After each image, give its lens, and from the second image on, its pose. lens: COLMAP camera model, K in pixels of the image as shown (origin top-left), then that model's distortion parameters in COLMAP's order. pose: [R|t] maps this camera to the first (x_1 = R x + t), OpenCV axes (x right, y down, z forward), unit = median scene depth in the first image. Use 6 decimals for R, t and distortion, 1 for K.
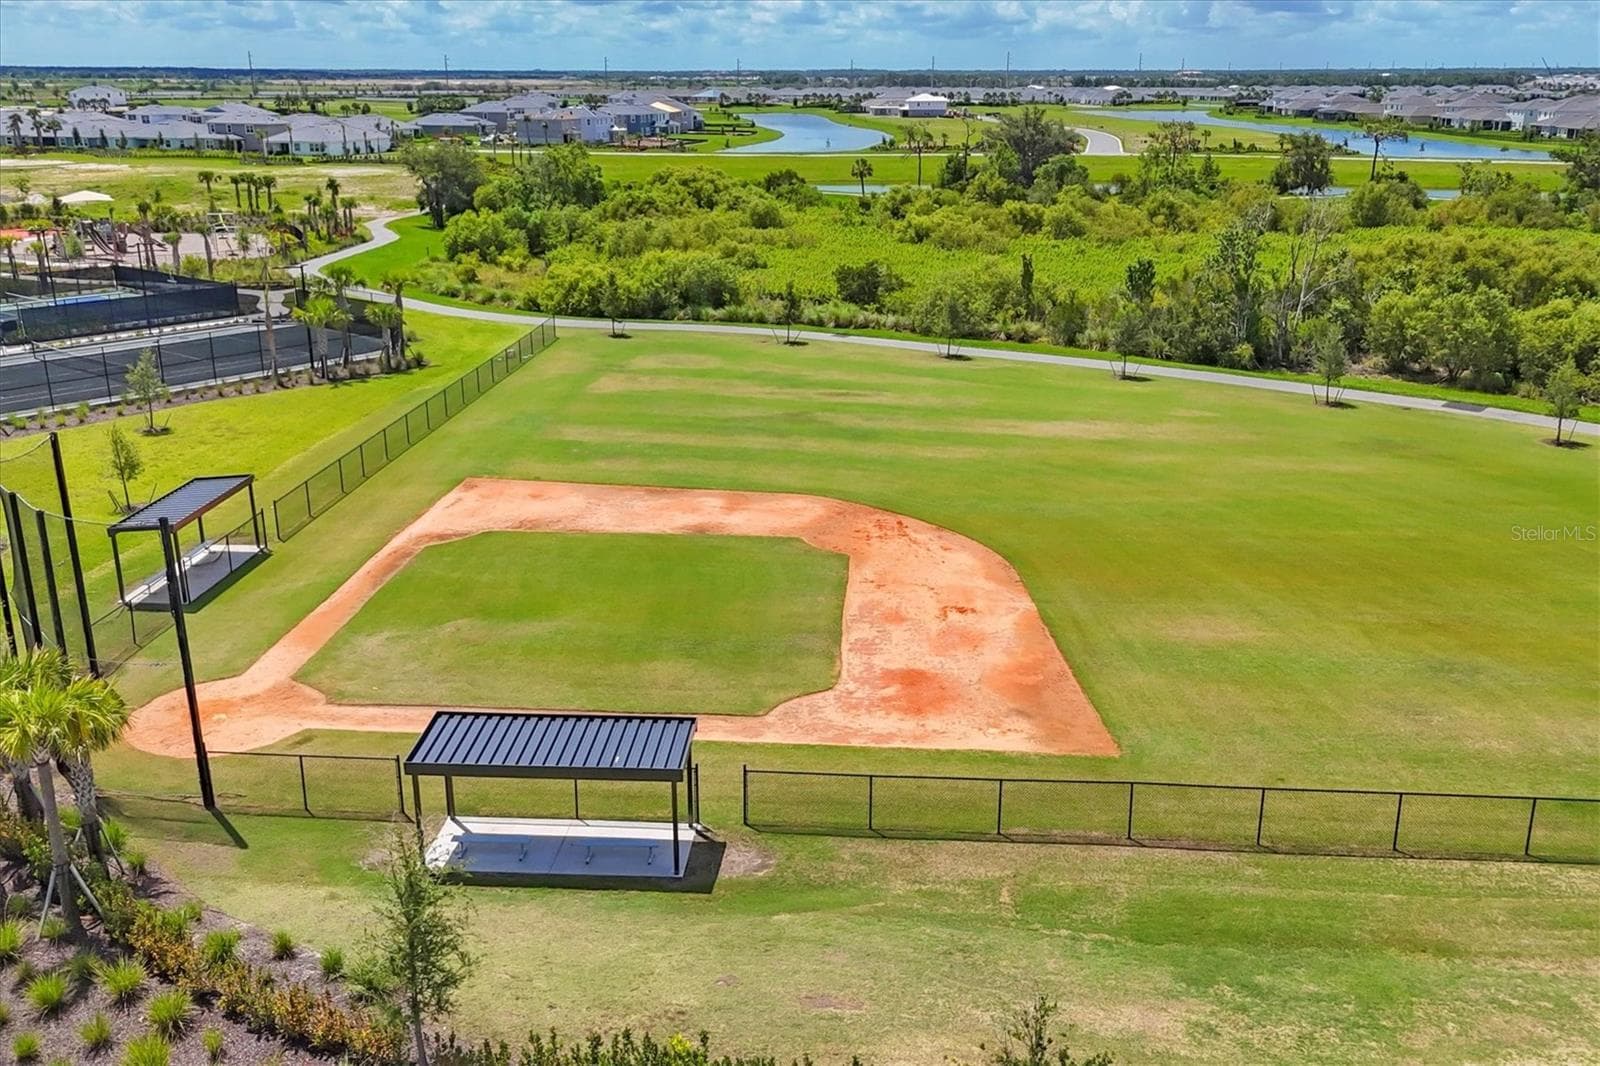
lens RADIAL K [[1389.7, 0, 800.0], [0, 1389.7, 533.0], [0, 0, 1]] dist [0.063472, -0.083209]
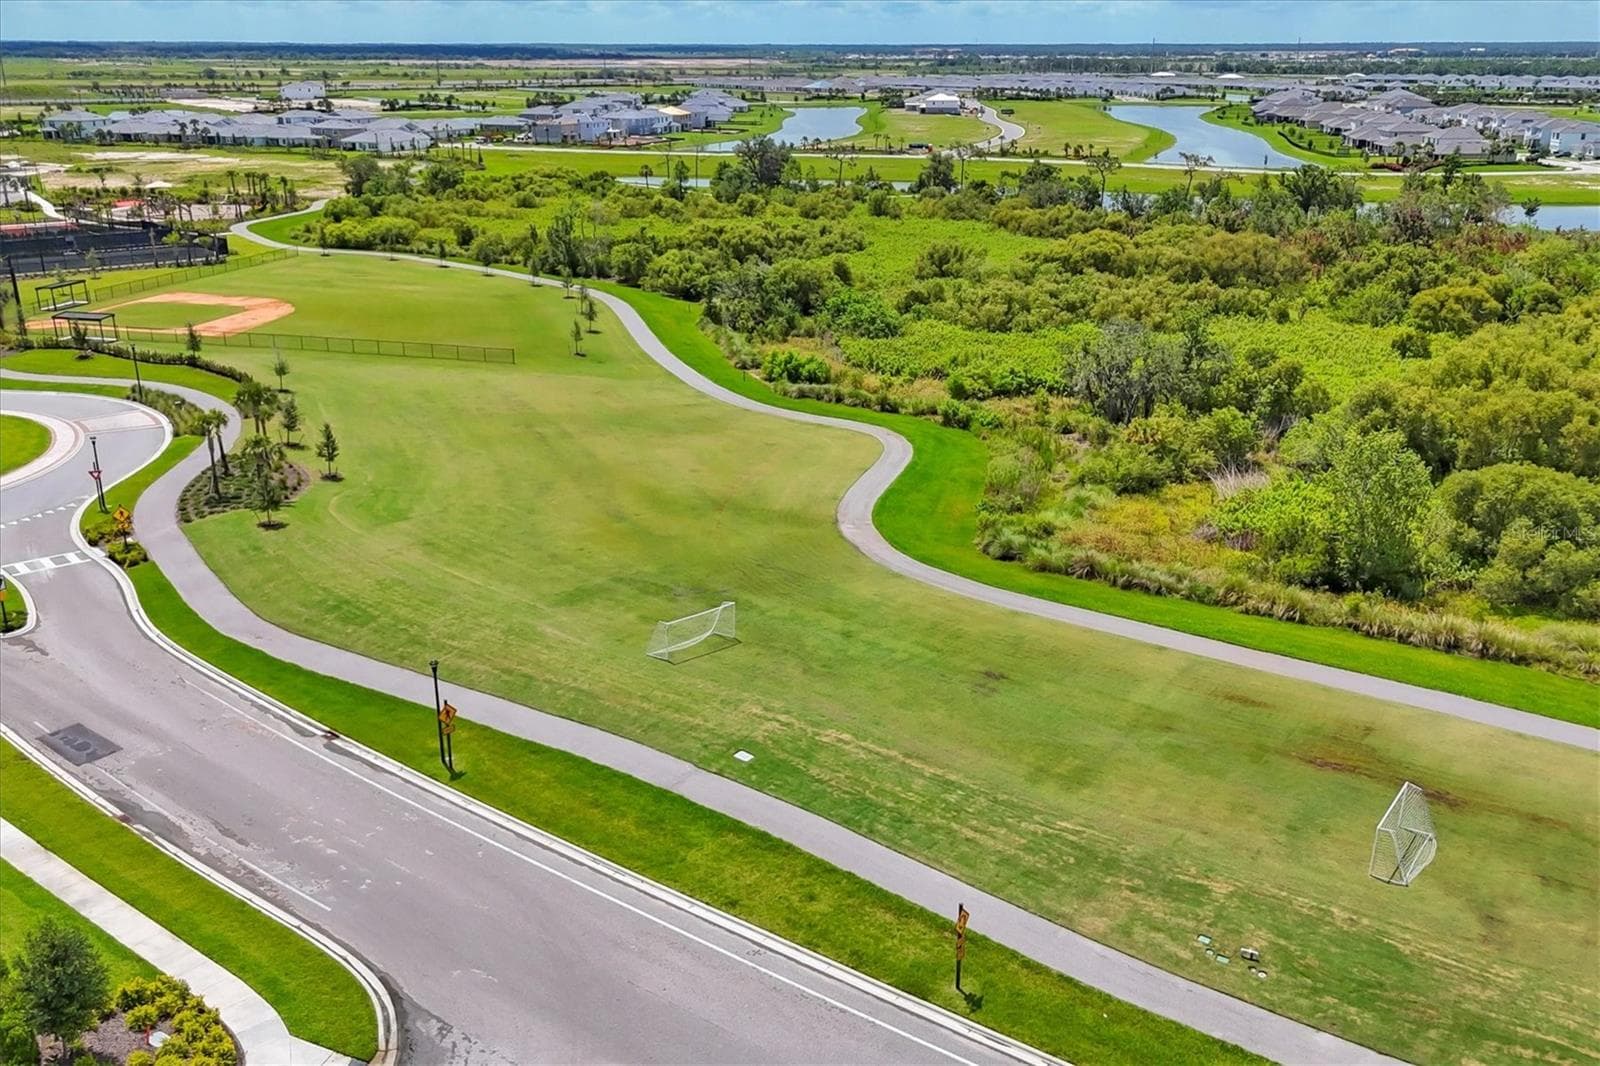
lens RADIAL K [[1389.7, 0, 800.0], [0, 1389.7, 533.0], [0, 0, 1]] dist [0.063472, -0.083209]
pose [[0.986772, 0.054238, -0.152772, 0.879754], [-0.051458, 0.998431, 0.022096, 0.192062], [0.153731, -0.013942, 0.988014, -0.996087]]
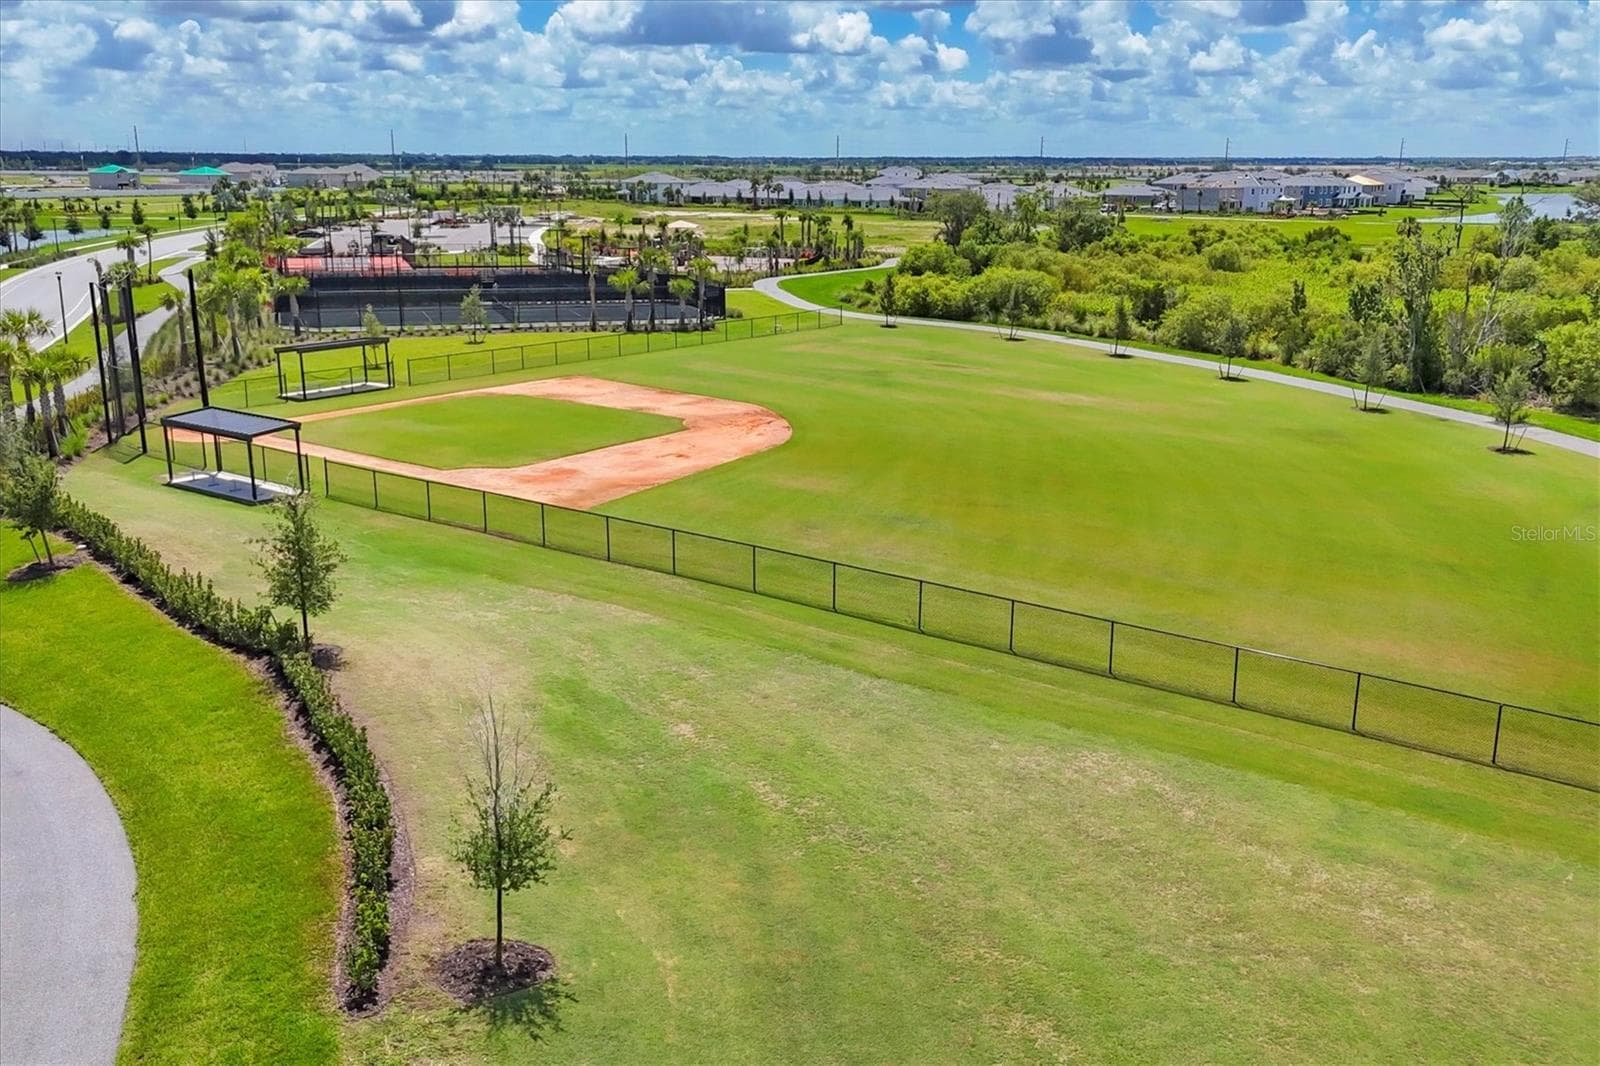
lens RADIAL K [[1389.7, 0, 800.0], [0, 1389.7, 533.0], [0, 0, 1]] dist [0.063472, -0.083209]
pose [[0.847508, 0.139585, -0.512099, 0.389960], [-0.169001, 0.985554, -0.011055, 0.053118], [0.503158, 0.095914, 0.858855, -0.045098]]
